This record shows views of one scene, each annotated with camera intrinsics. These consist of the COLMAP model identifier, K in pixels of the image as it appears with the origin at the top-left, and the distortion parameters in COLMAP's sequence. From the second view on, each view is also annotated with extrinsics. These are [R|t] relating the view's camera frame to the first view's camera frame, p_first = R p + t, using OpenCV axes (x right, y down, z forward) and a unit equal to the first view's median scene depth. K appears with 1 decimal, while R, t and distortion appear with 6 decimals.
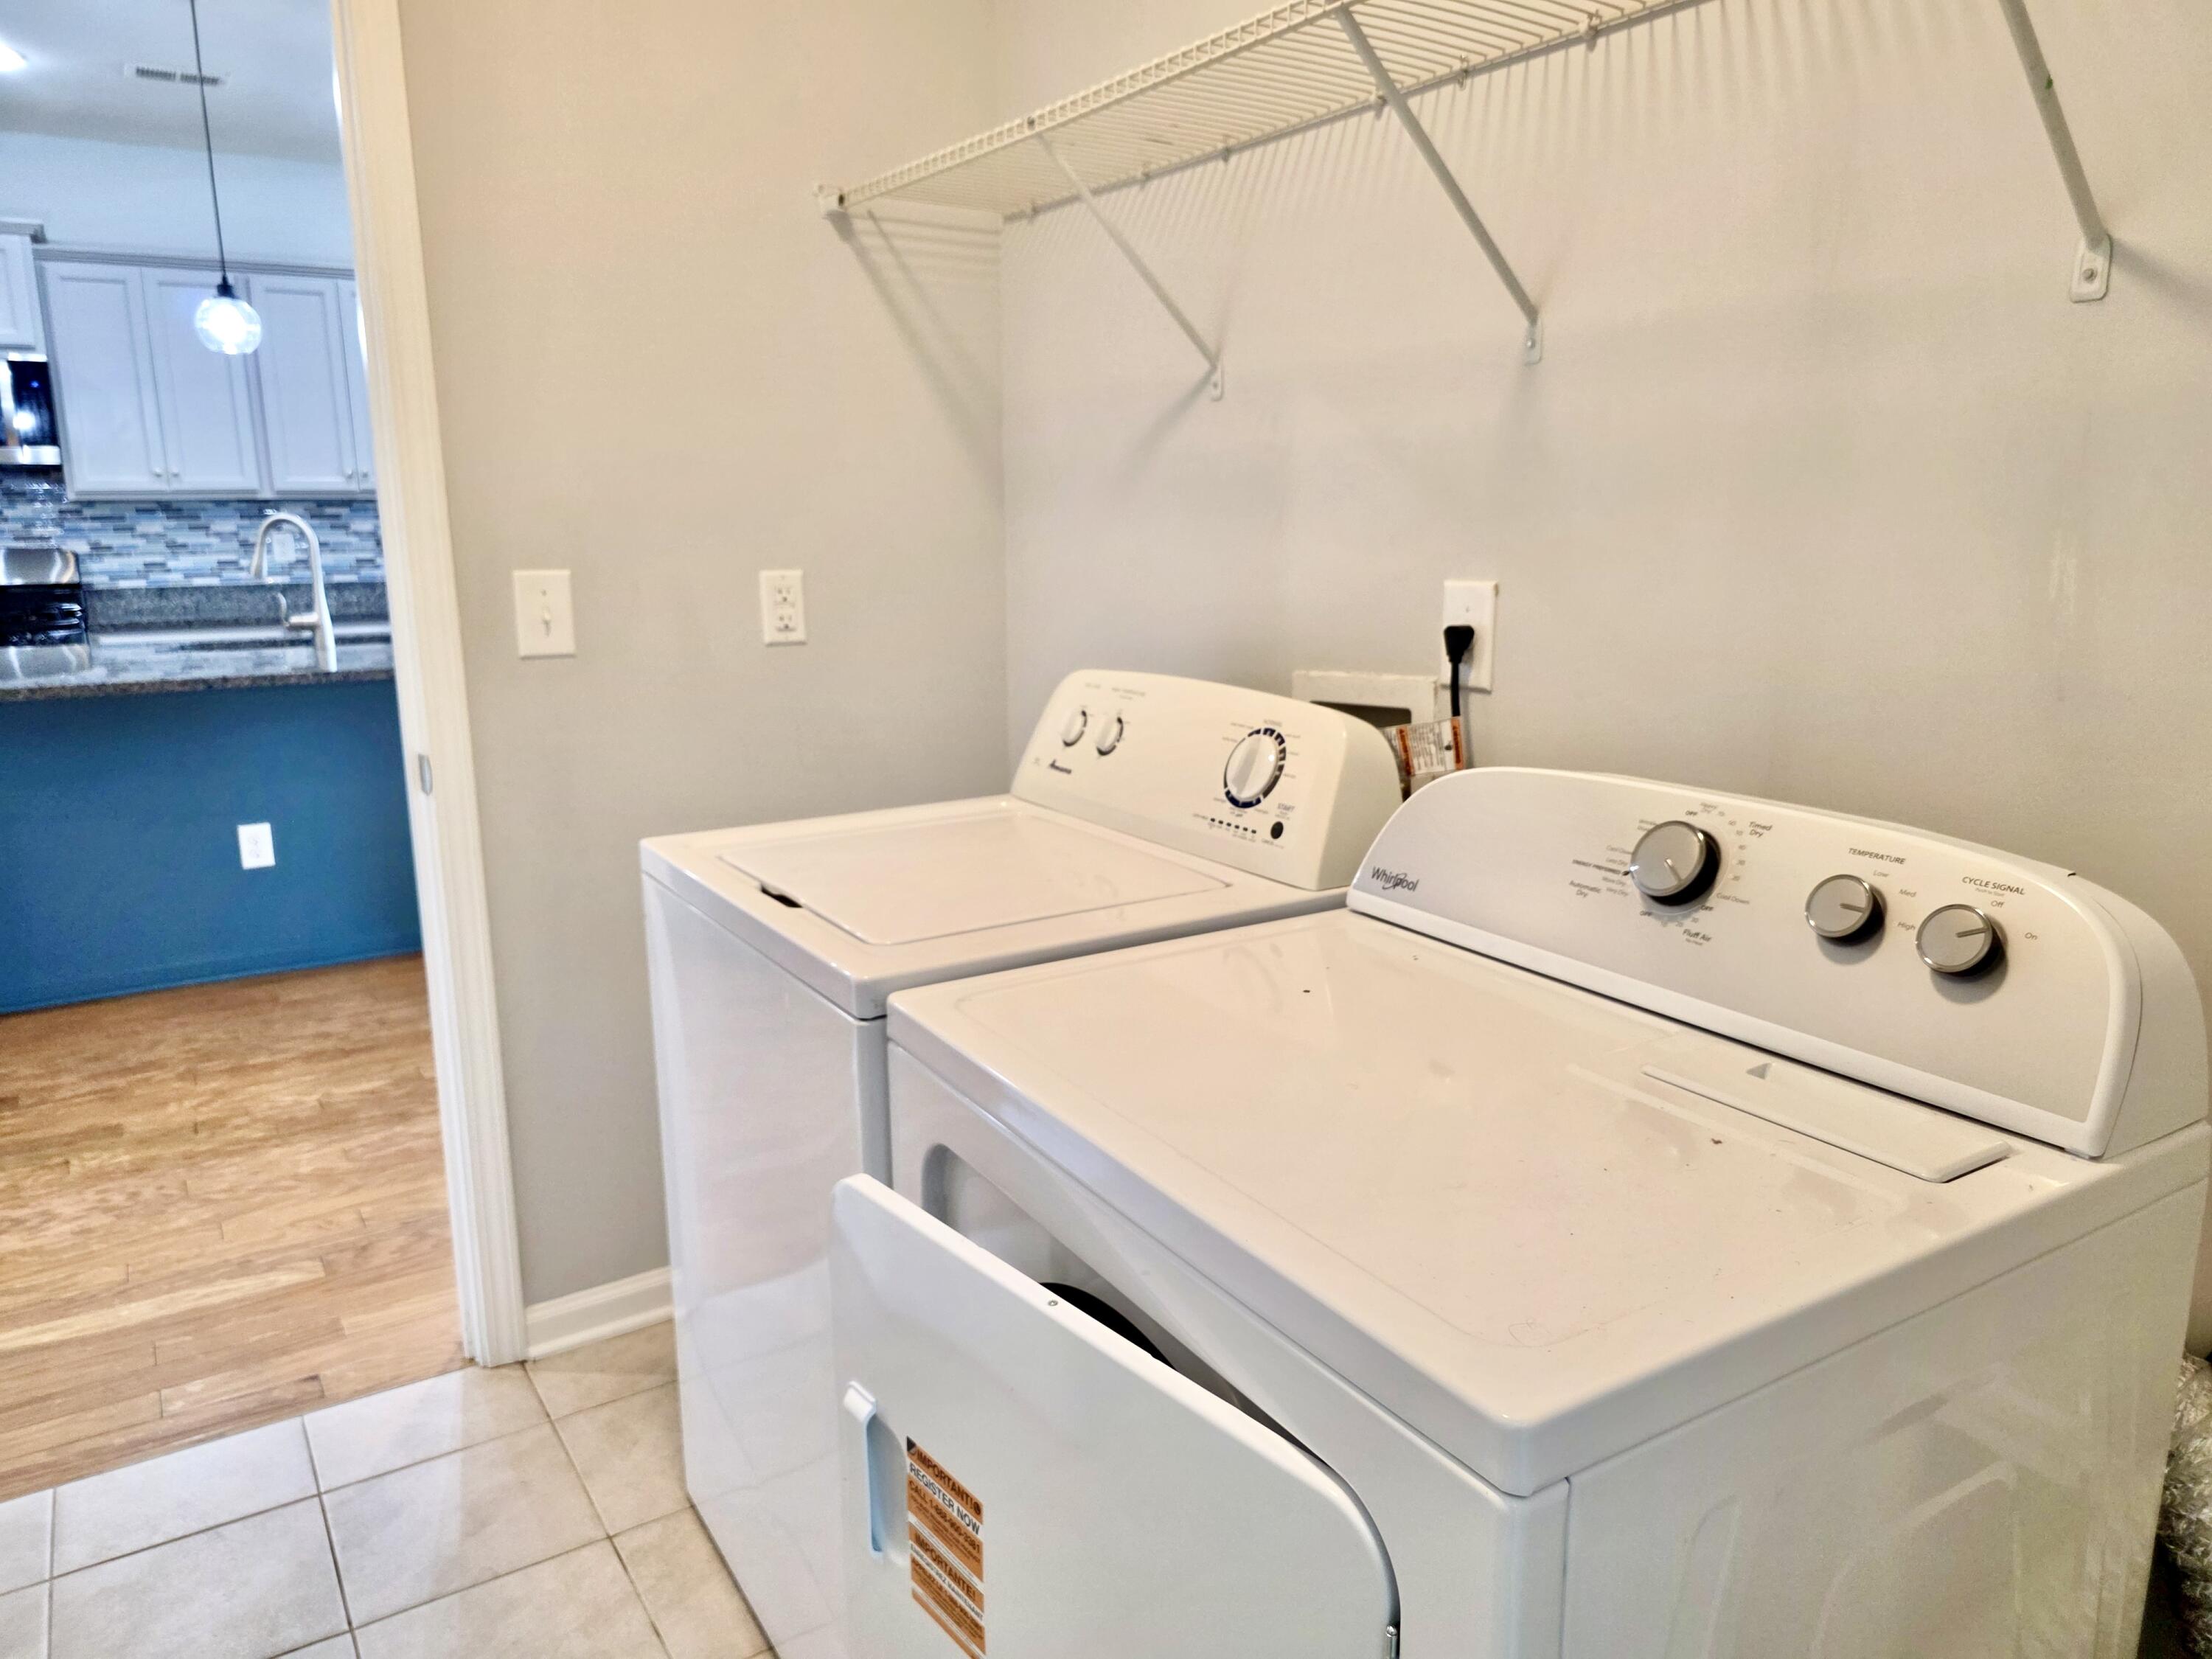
lens RADIAL K [[1467.1, 0, 1104.3], [0, 1467.1, 815.6], [0, 0, 1]] dist [0.061864, -0.054679]
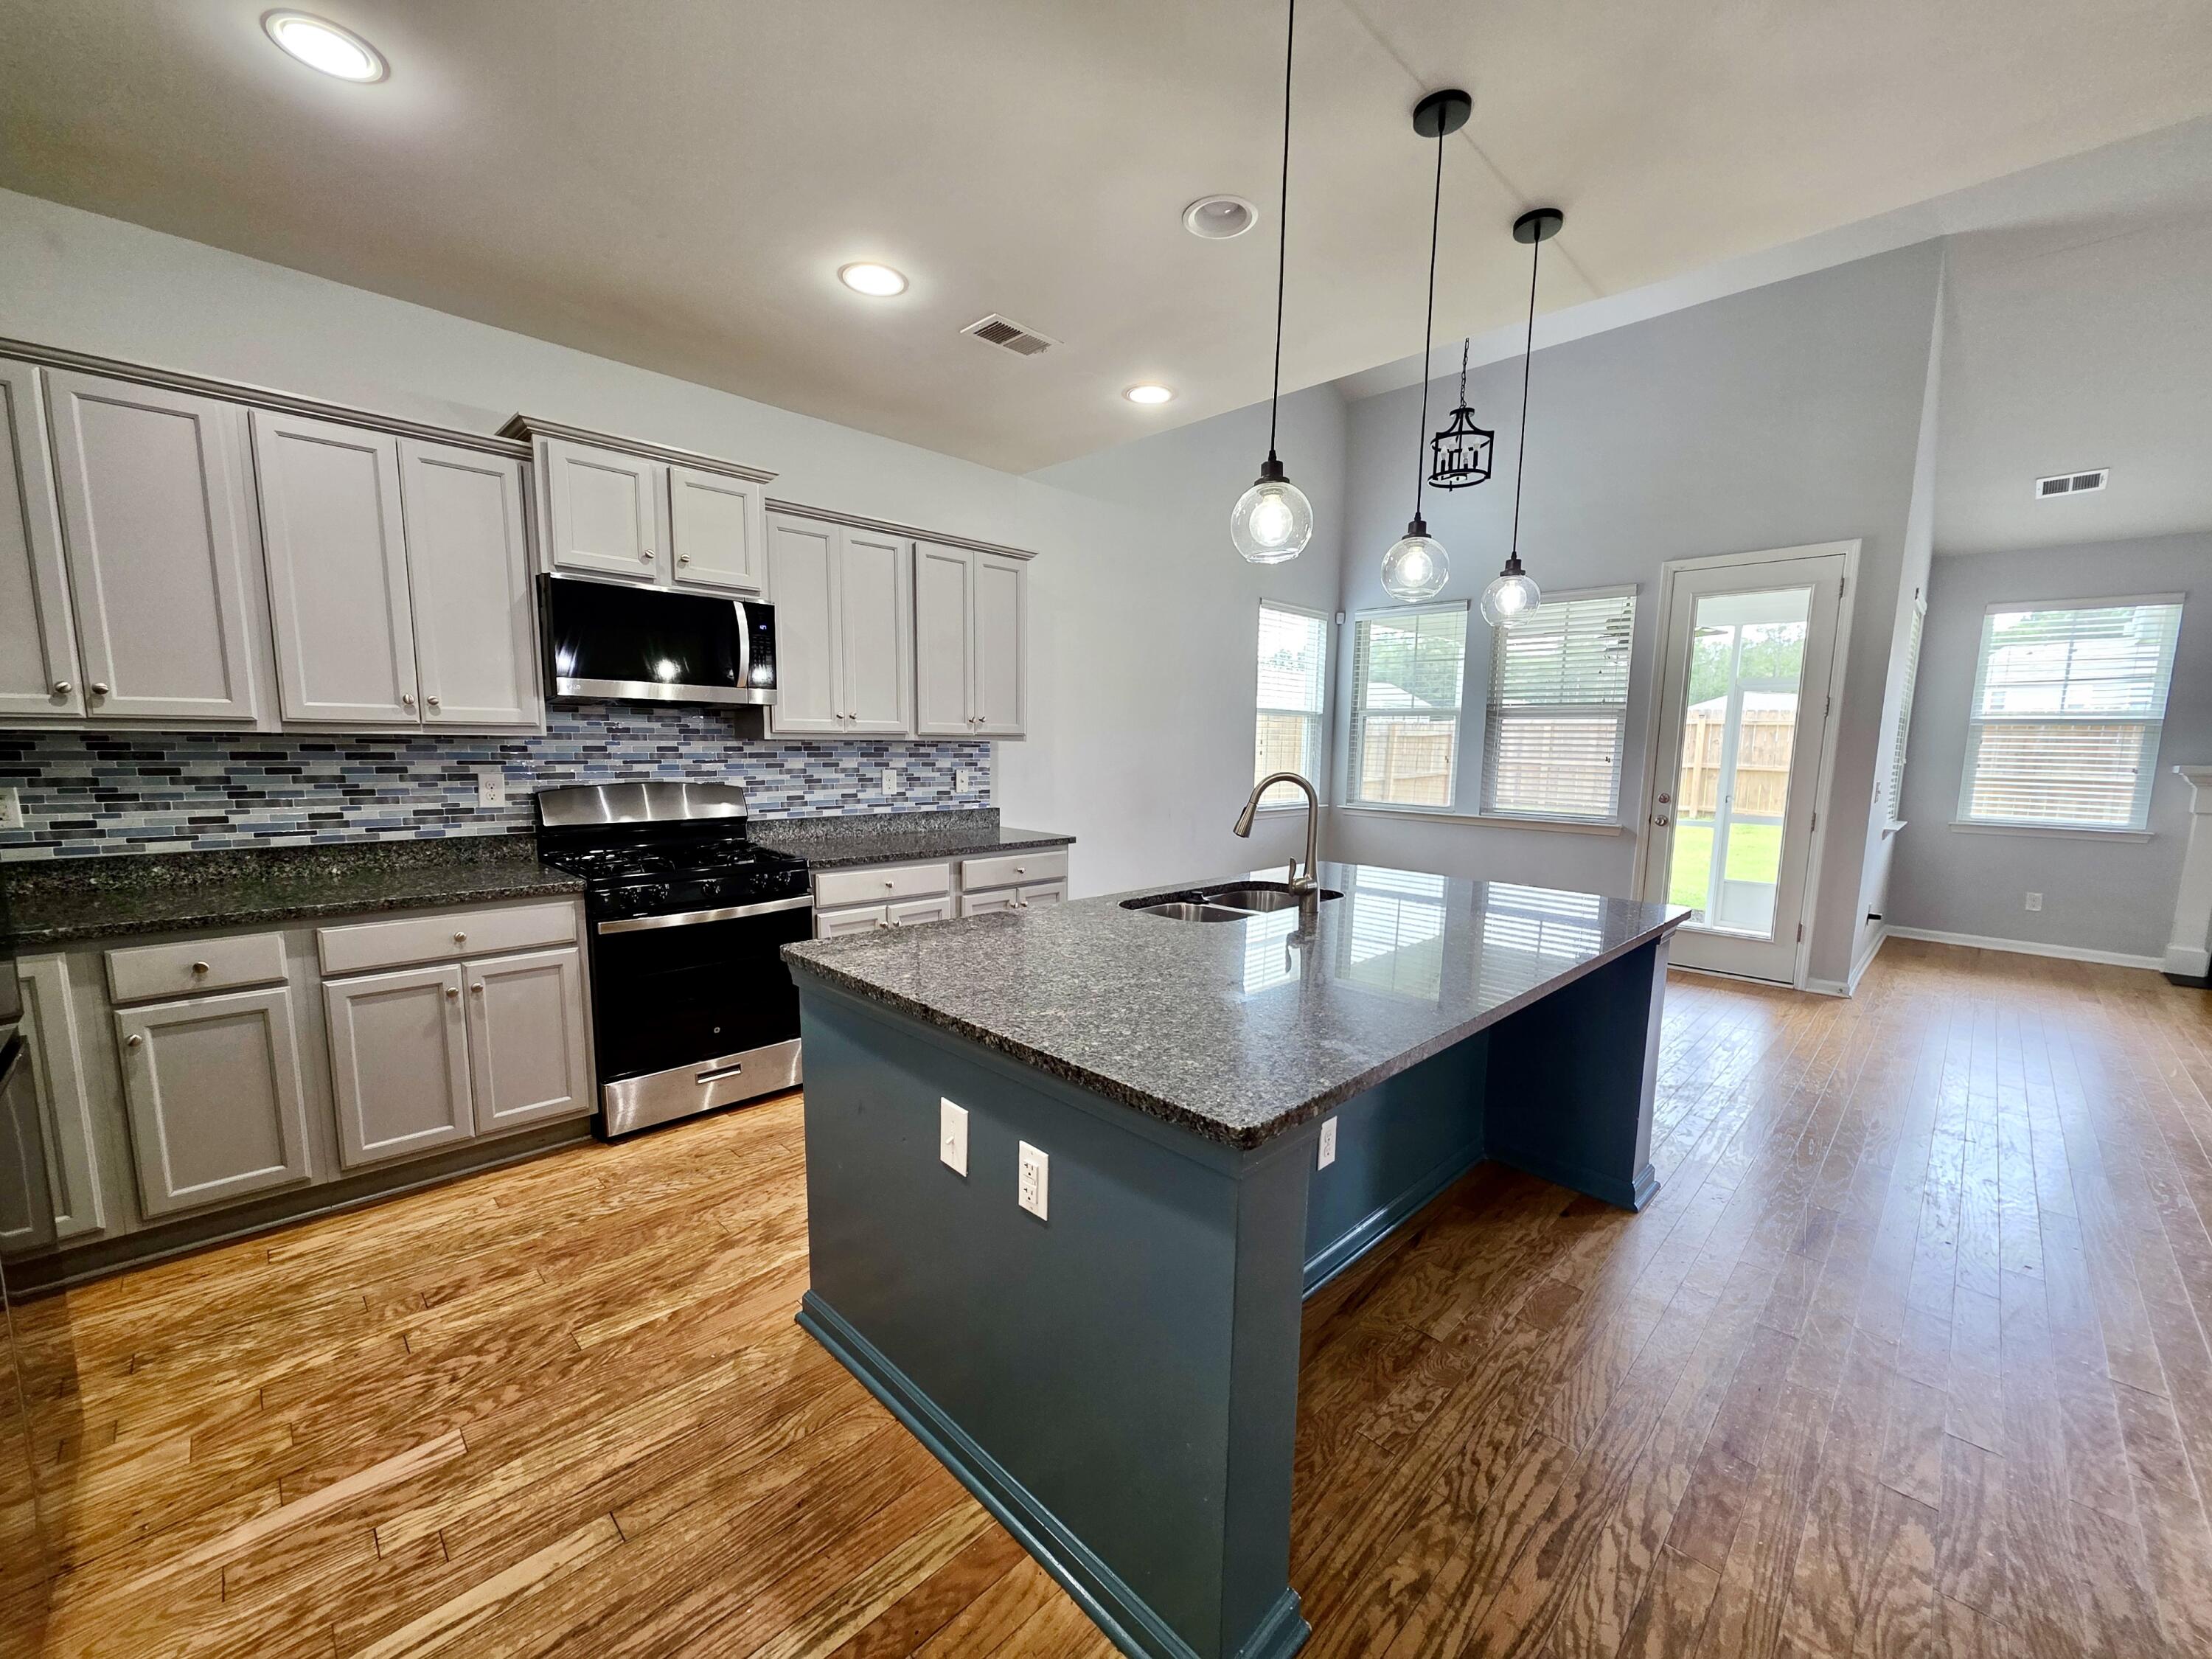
lens RADIAL K [[882.8, 0, 1113.4], [0, 882.8, 851.2], [0, 0, 1]] dist [0.000842, 0.002187]
pose [[0.978725, 0.000866, 0.205175, -0.546936], [0.015293, 0.996902, -0.077159, -0.078423], [-0.204606, 0.078655, 0.975679, 0.339847]]
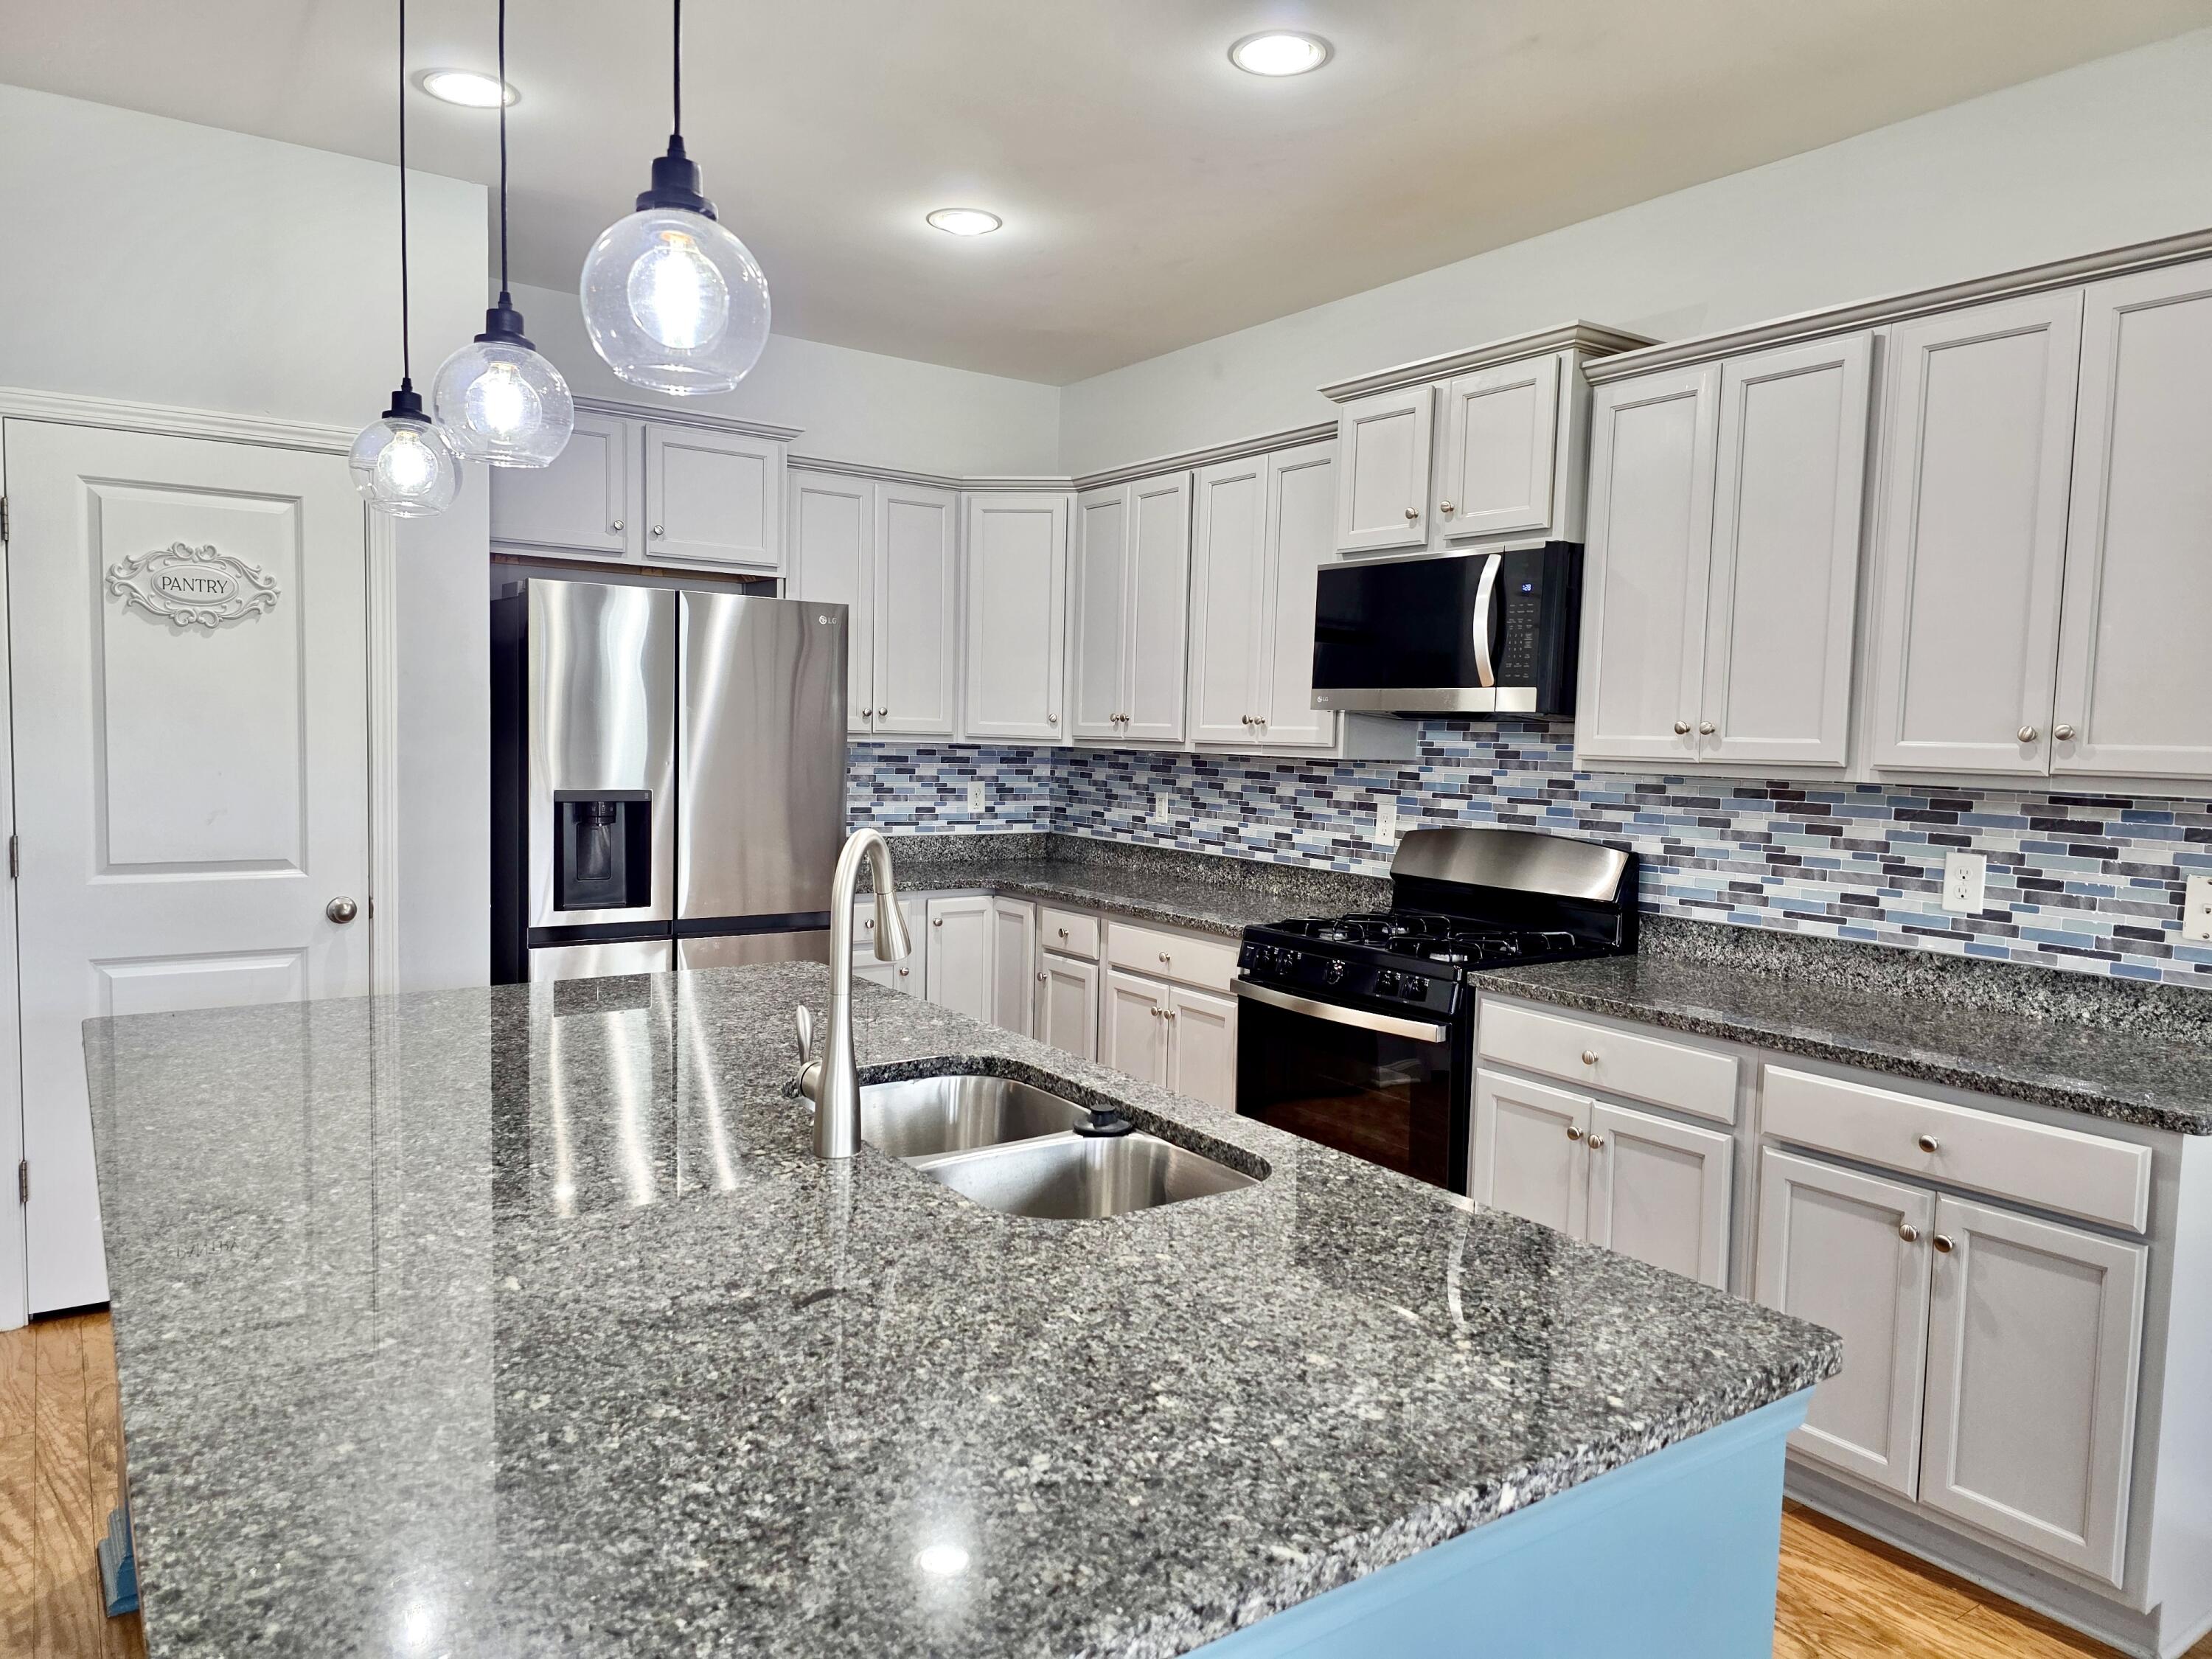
lens RADIAL K [[1467.1, 0, 1097.8], [0, 1467.1, 841.2], [0, 0, 1]] dist [0.061864, -0.054679]
pose [[0.018927, 0.089461, -0.995810, -0.091180], [-0.230374, 0.969579, 0.082726, -0.176456], [0.972918, 0.227844, 0.038961, 0.743628]]
